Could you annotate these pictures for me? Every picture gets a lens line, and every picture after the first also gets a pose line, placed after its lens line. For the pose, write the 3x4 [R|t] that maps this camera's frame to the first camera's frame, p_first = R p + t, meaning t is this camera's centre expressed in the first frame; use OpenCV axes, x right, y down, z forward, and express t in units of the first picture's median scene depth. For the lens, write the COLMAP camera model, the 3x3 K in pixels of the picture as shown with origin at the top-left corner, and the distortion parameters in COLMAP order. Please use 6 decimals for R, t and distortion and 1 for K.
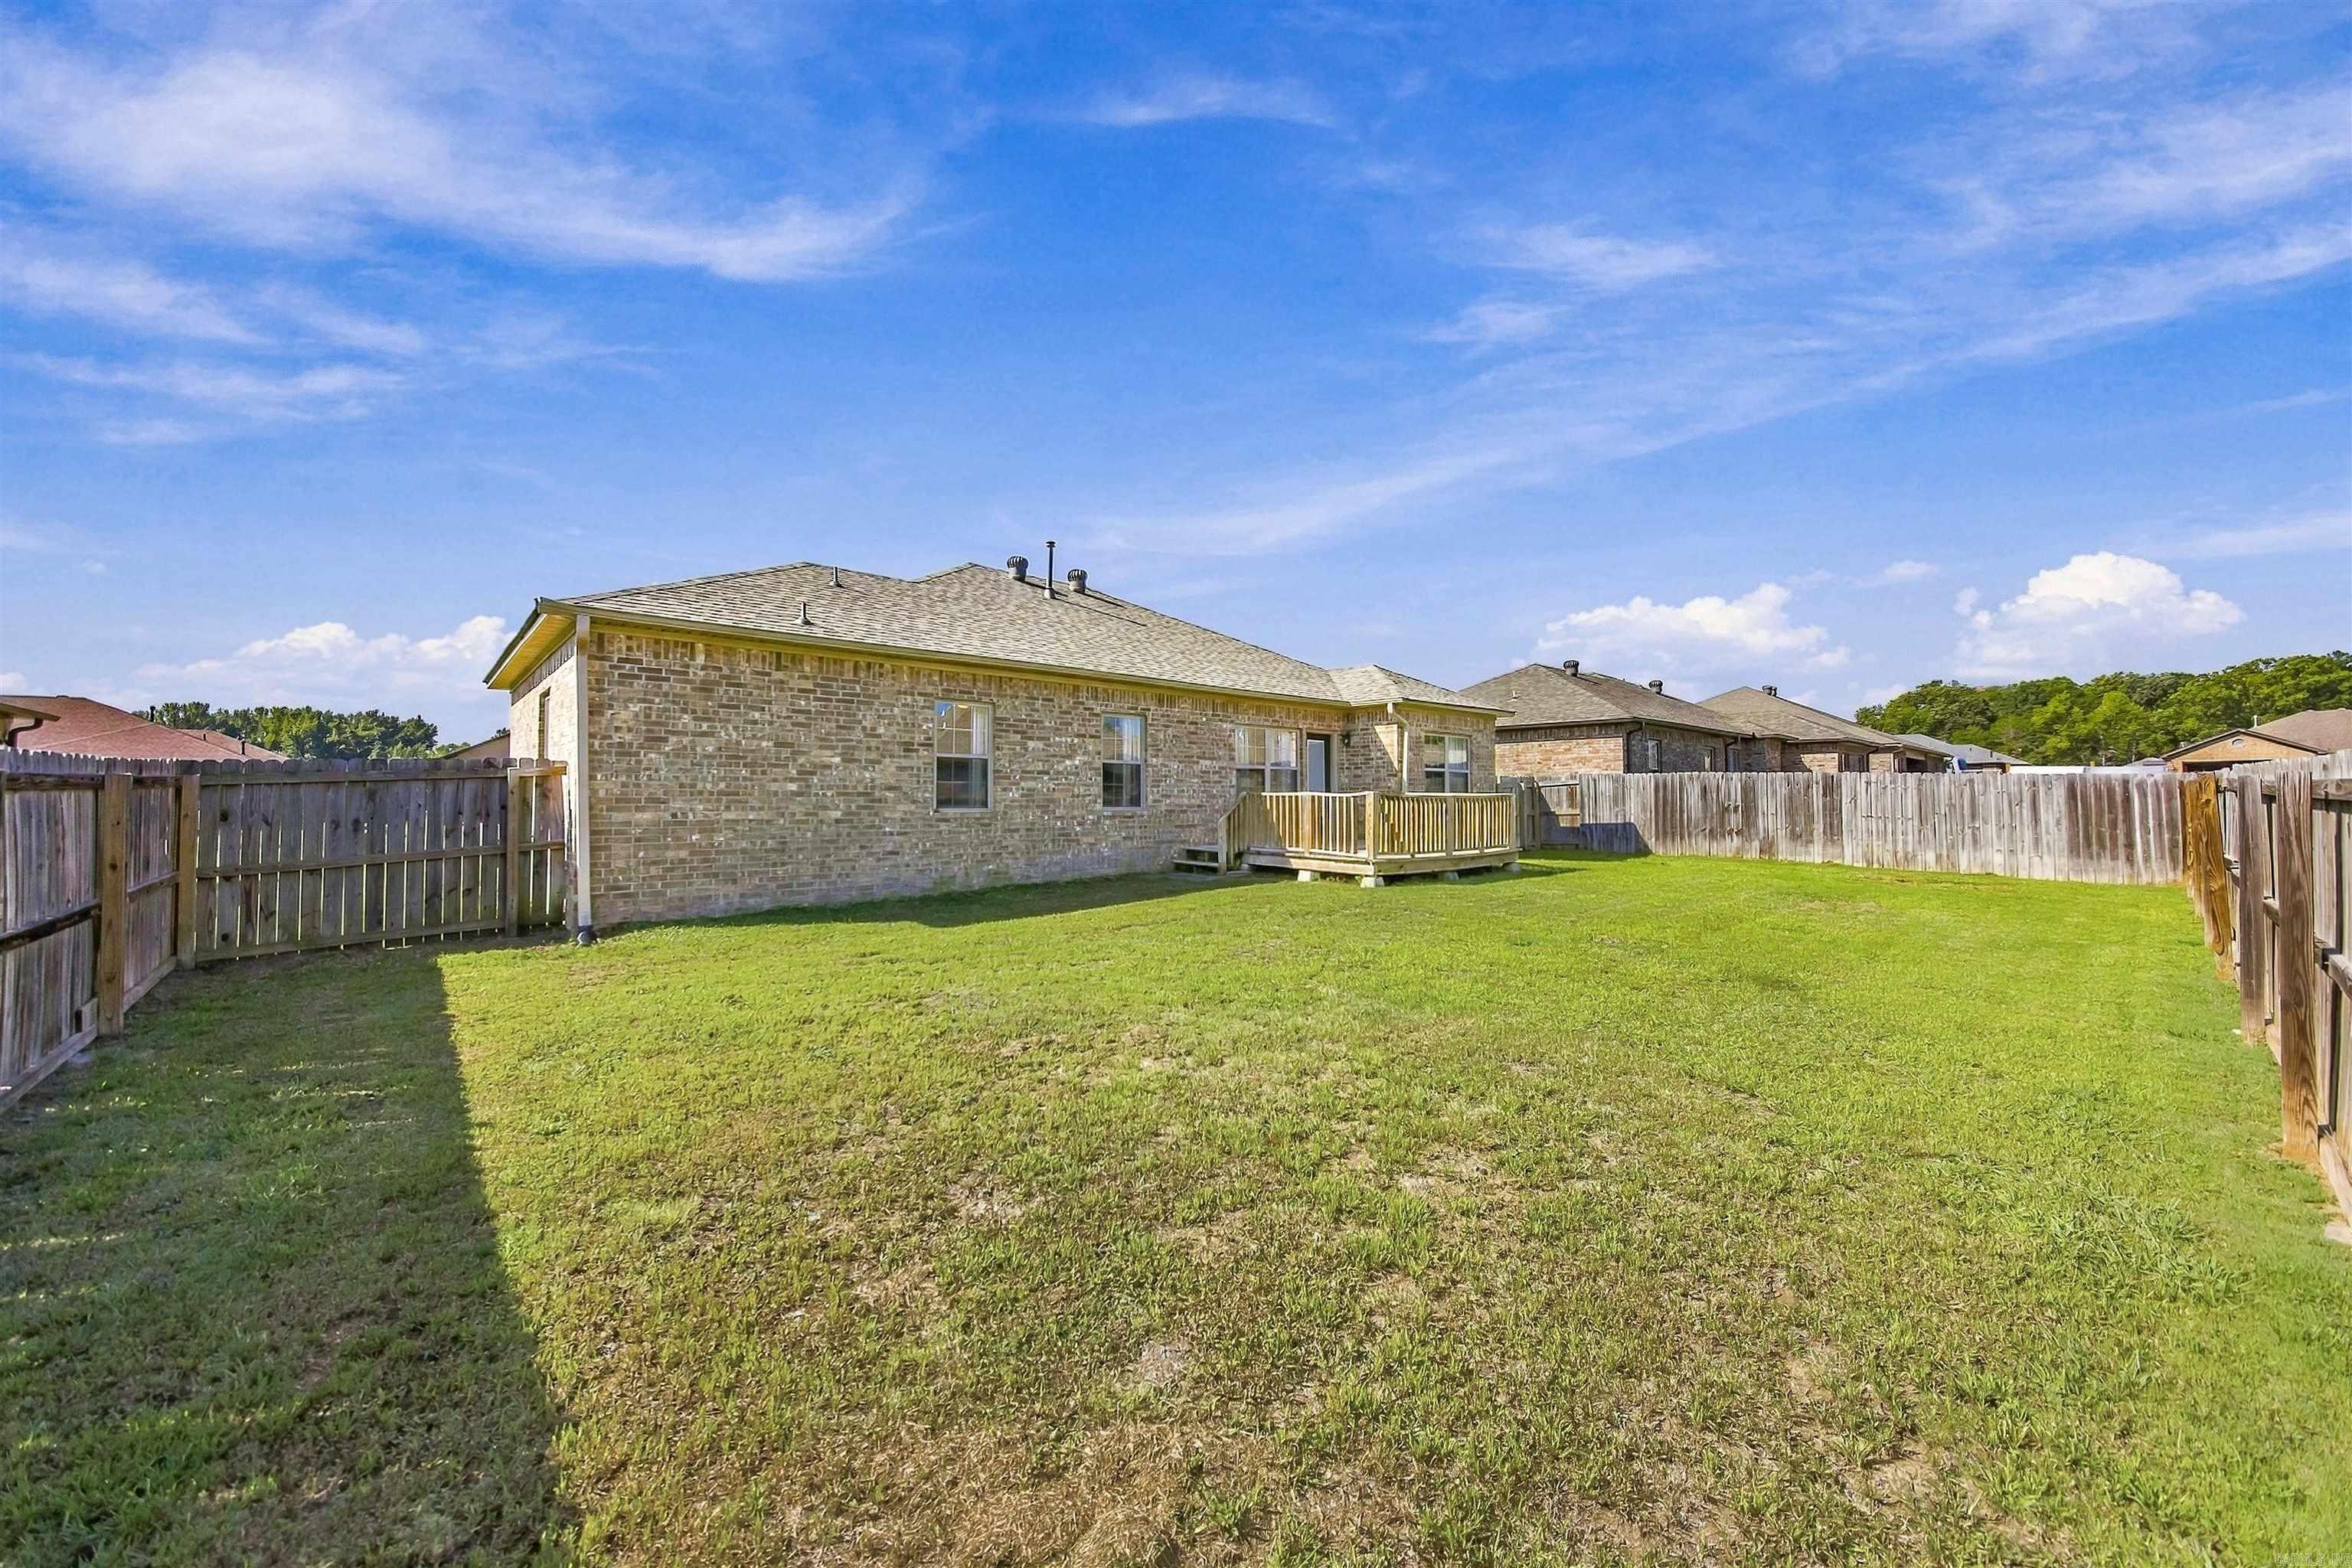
lens RADIAL K [[887.5, 0, 1184.0], [0, 887.5, 788.4], [0, 0, 1]] dist [-0.012125, 0.001190]
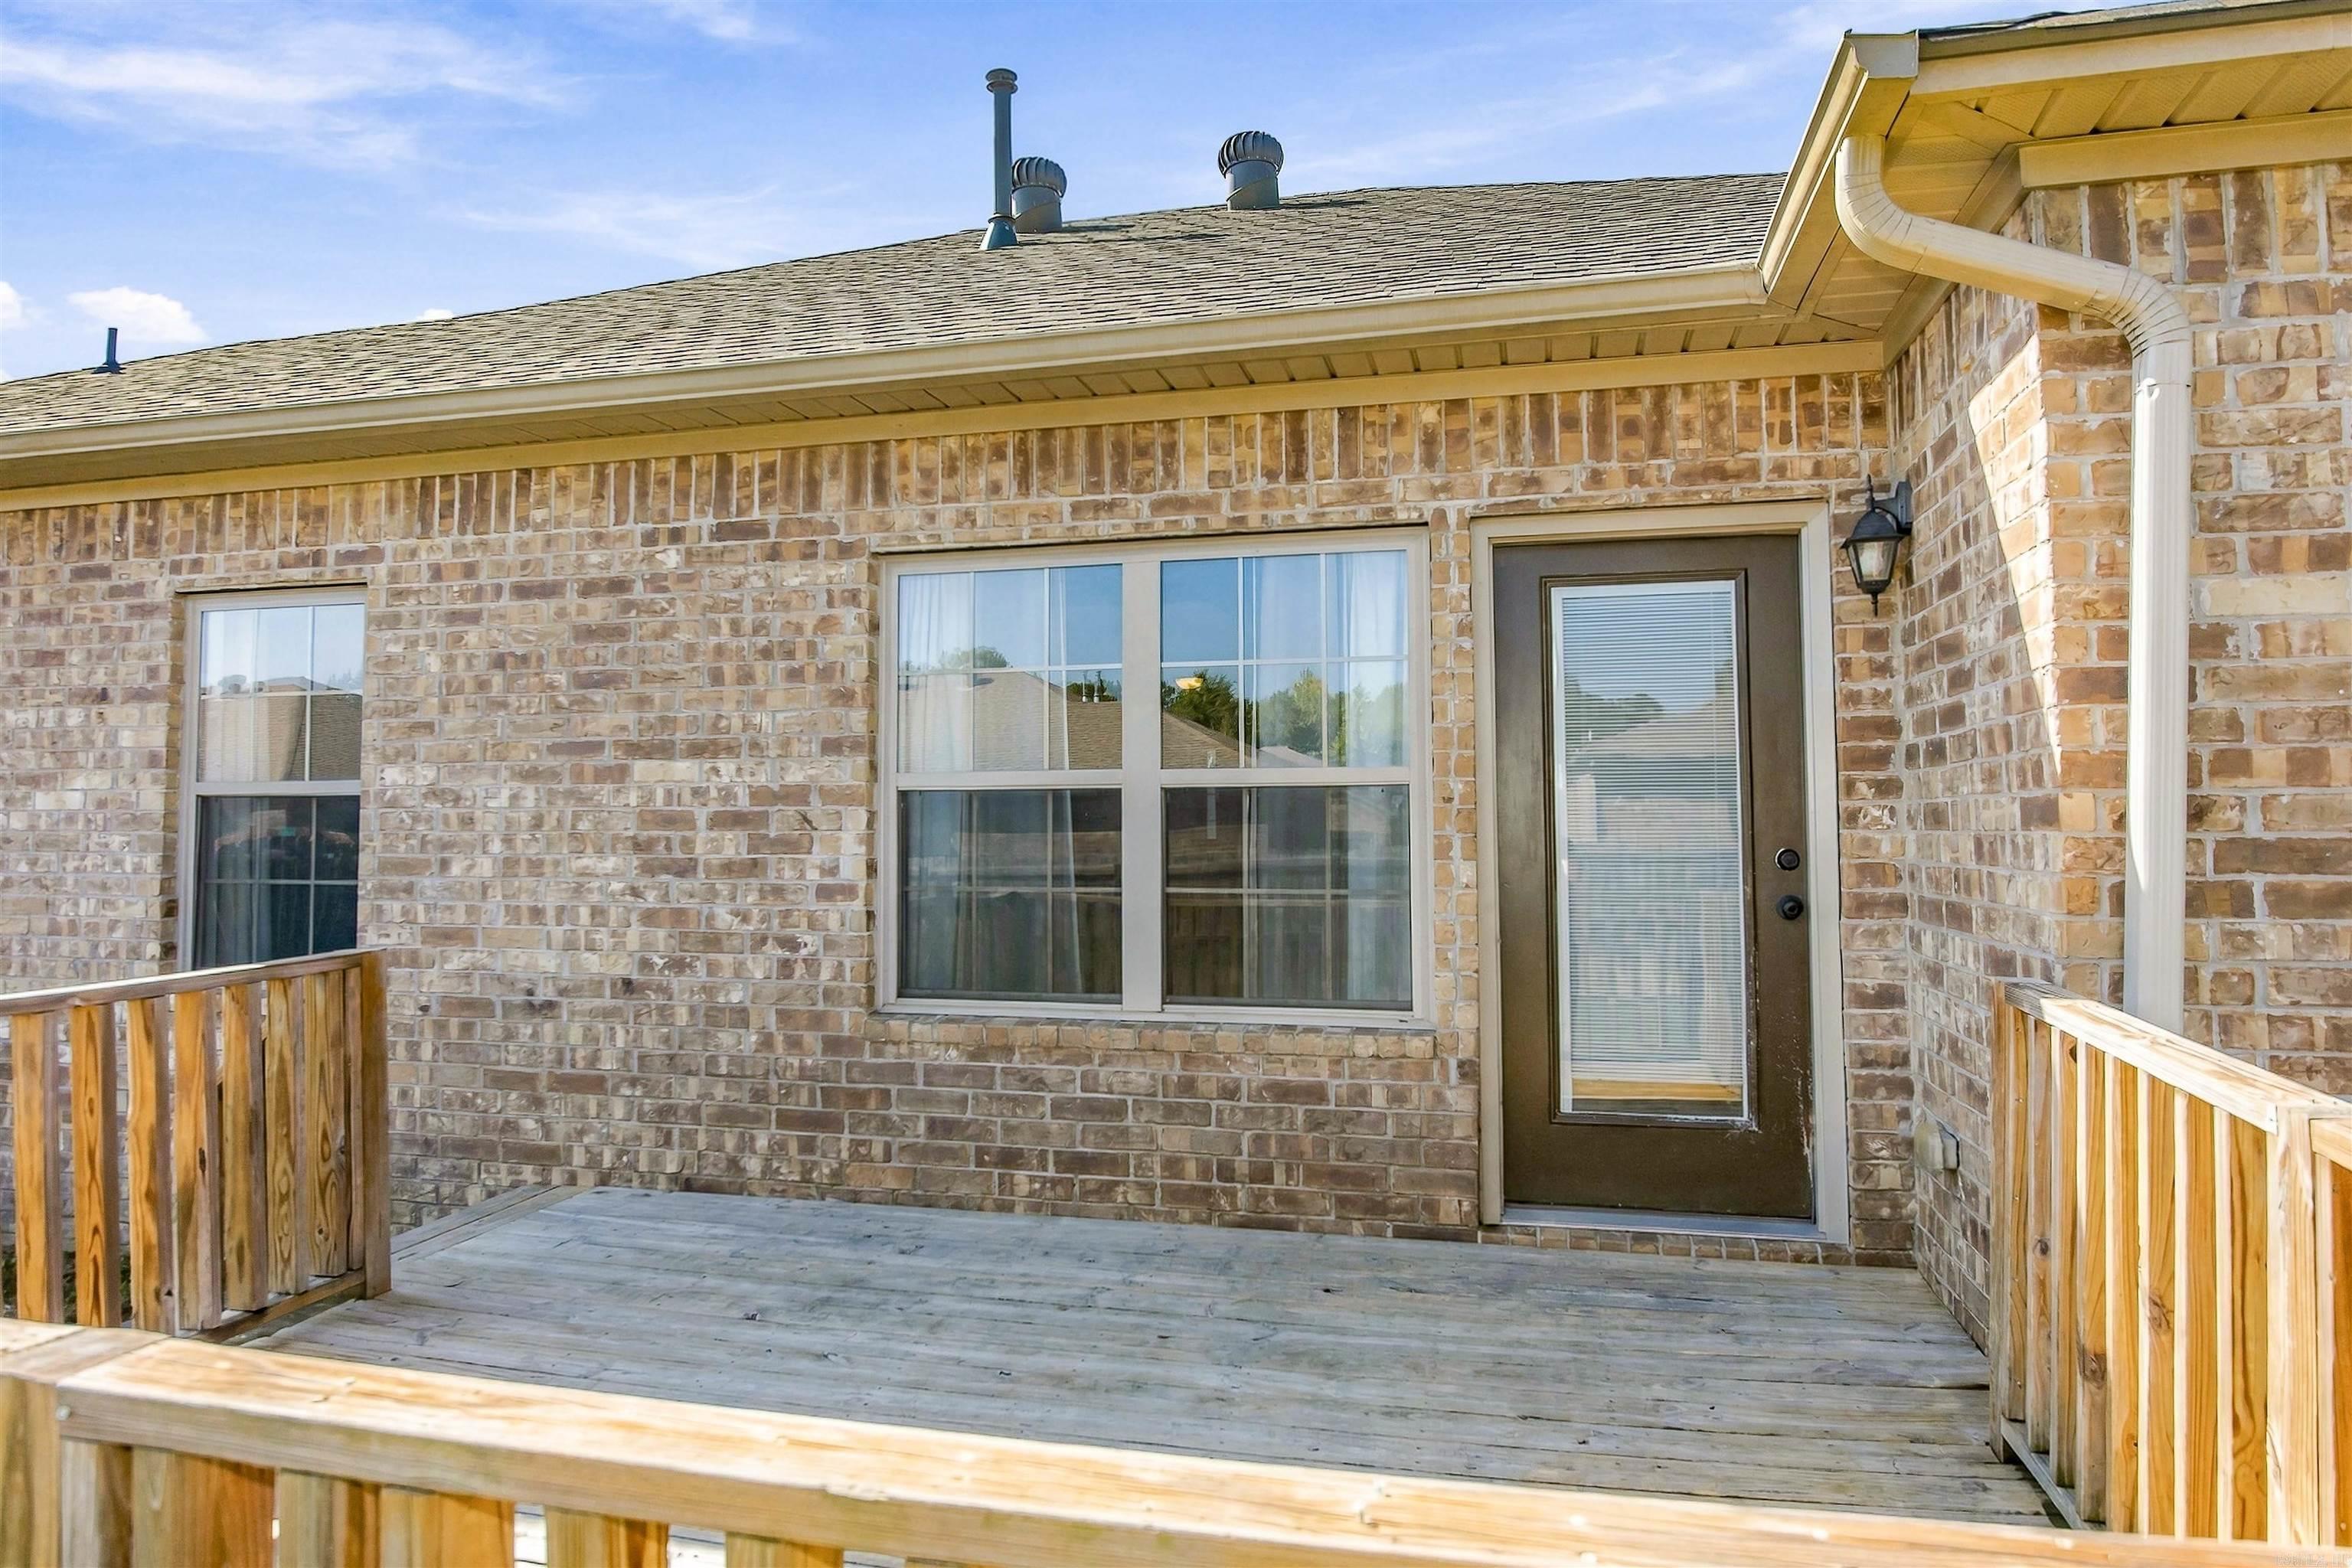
lens RADIAL K [[1456.7, 0, 1181.3], [0, 1456.7, 777.5], [0, 0, 1]] dist [-0.037533, 0.006412]
pose [[0.550625, -0.028326, -0.834272, 0.507110], [0.015323, 0.999599, -0.023827, -0.025686], [0.834612, 0.000336, 0.550838, 1.283135]]
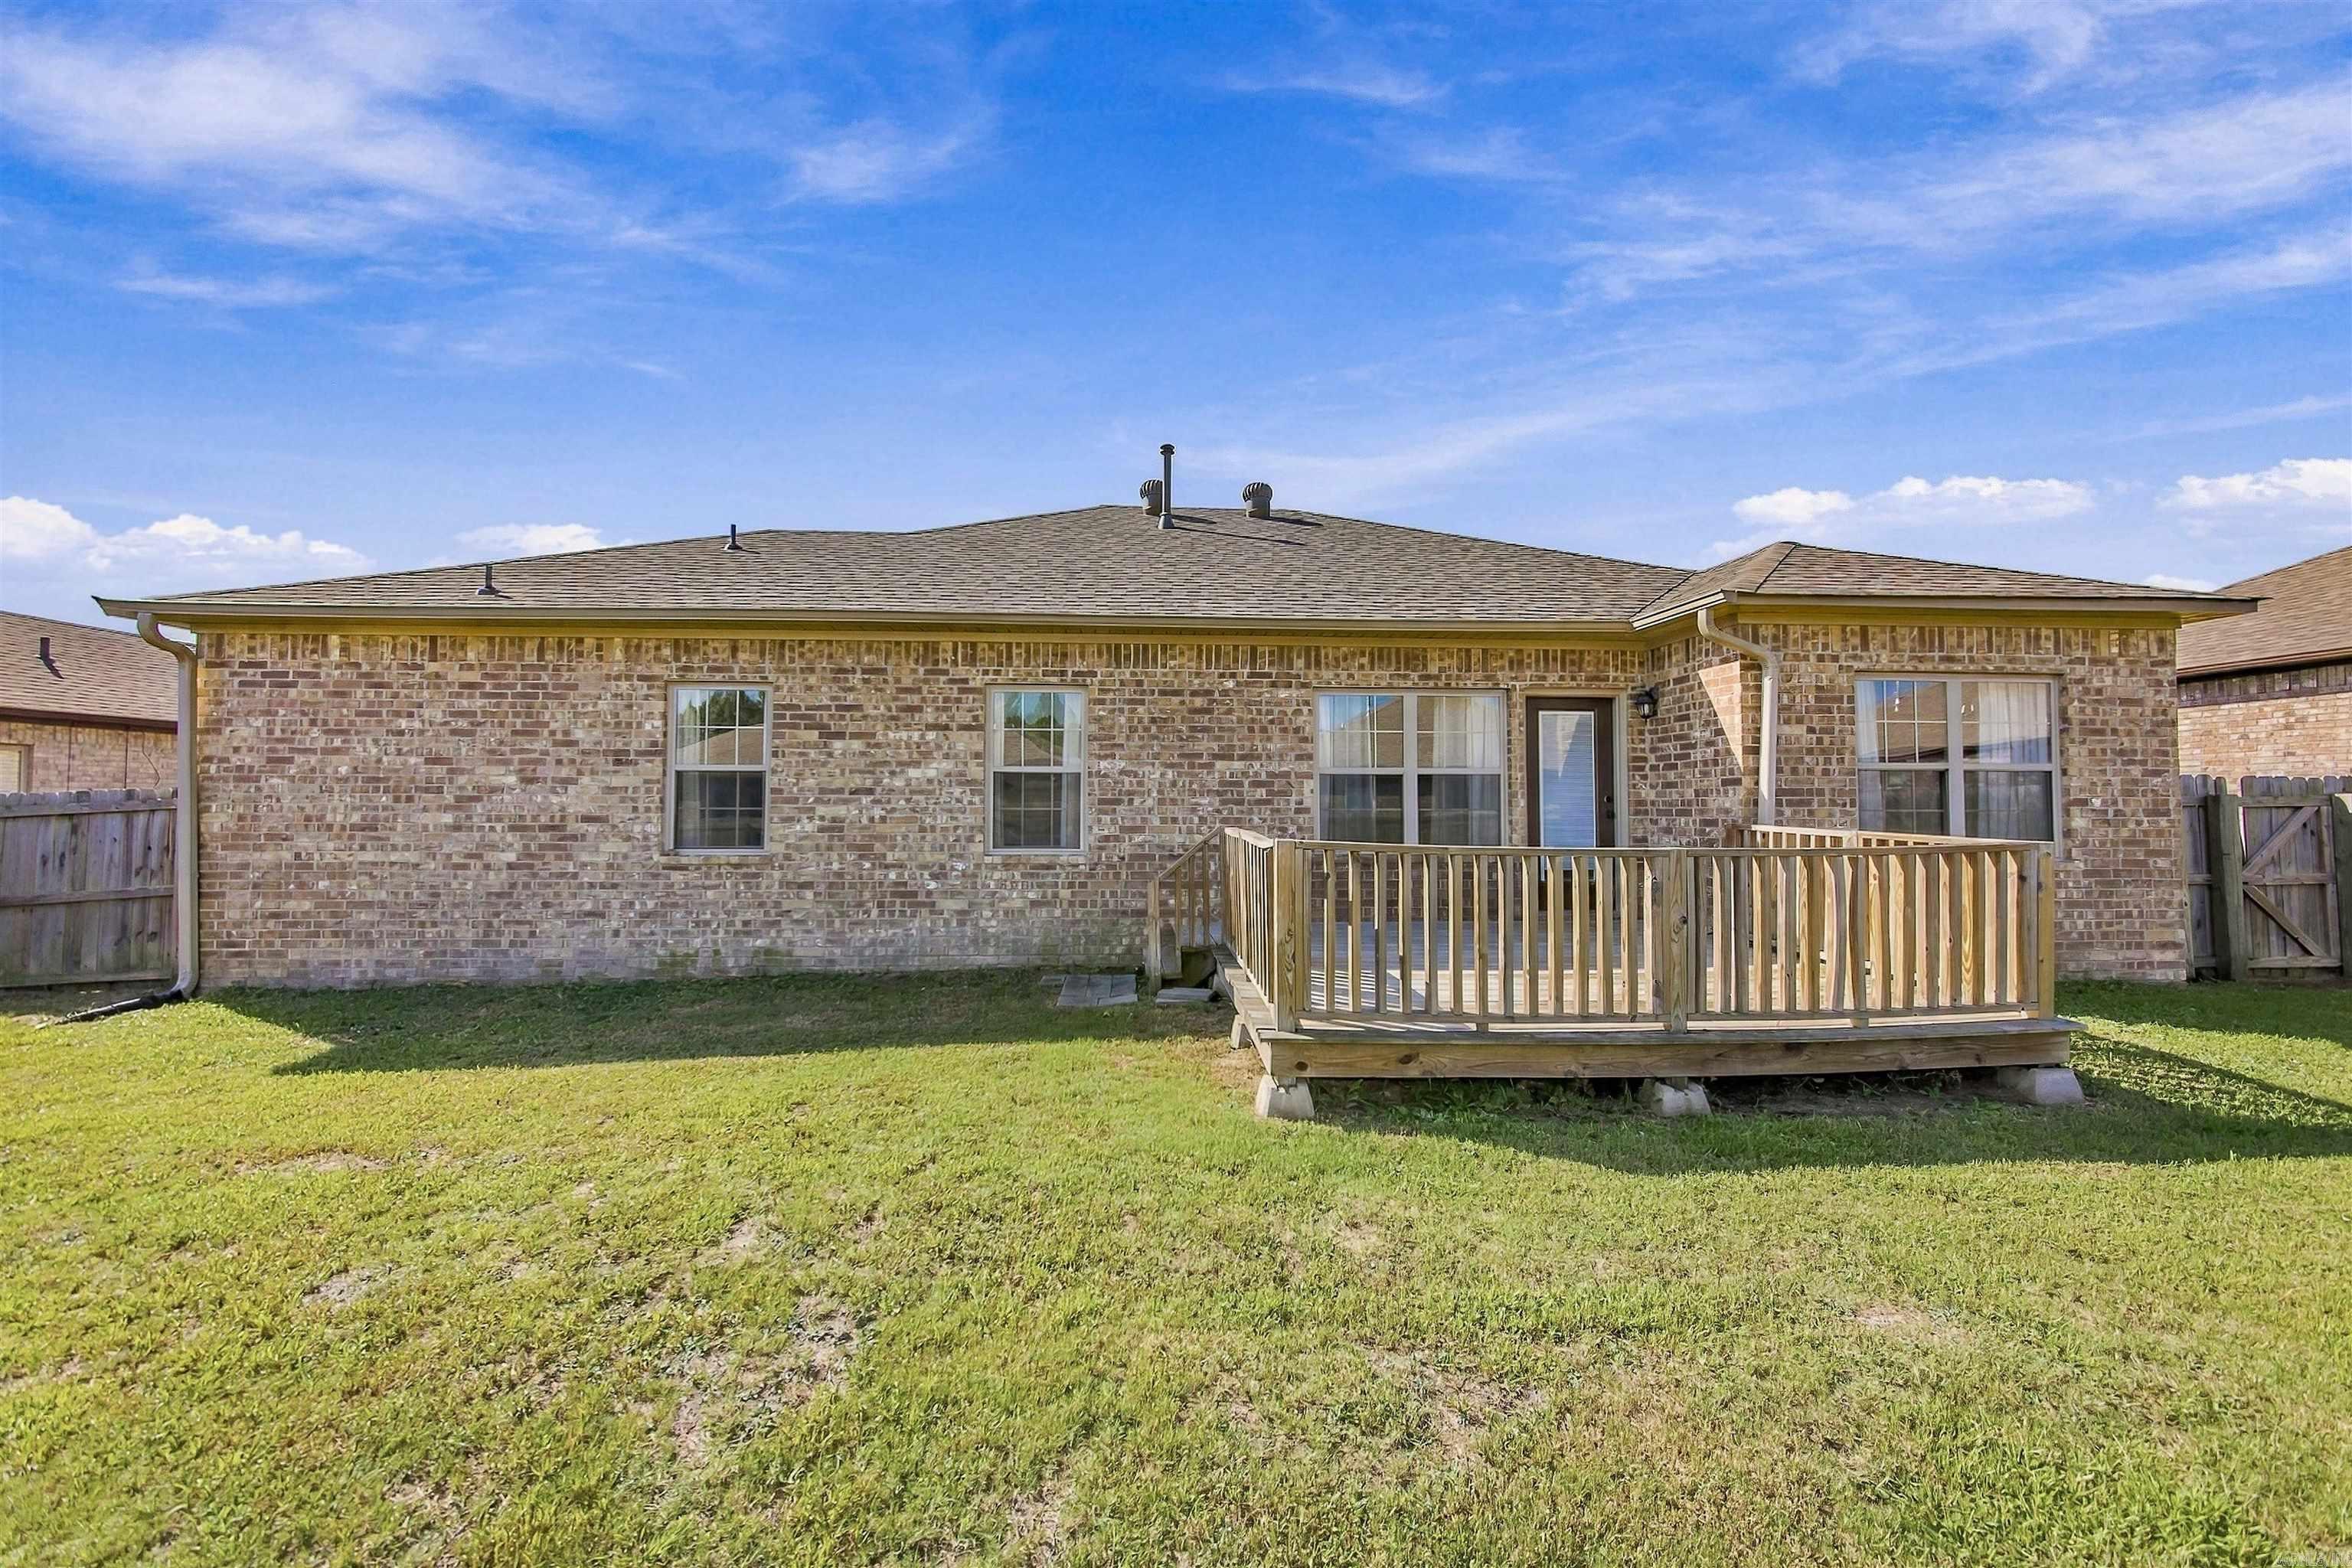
lens RADIAL K [[887.5, 0, 1165.0], [0, 887.5, 789.3], [0, 0, 1]] dist [-0.012125, 0.001190]
pose [[0.770754, -0.012123, -0.637018, 0.462312], [0.006841, 0.999919, -0.010751, -0.013460], [0.637096, 0.003928, 0.770774, 0.794177]]
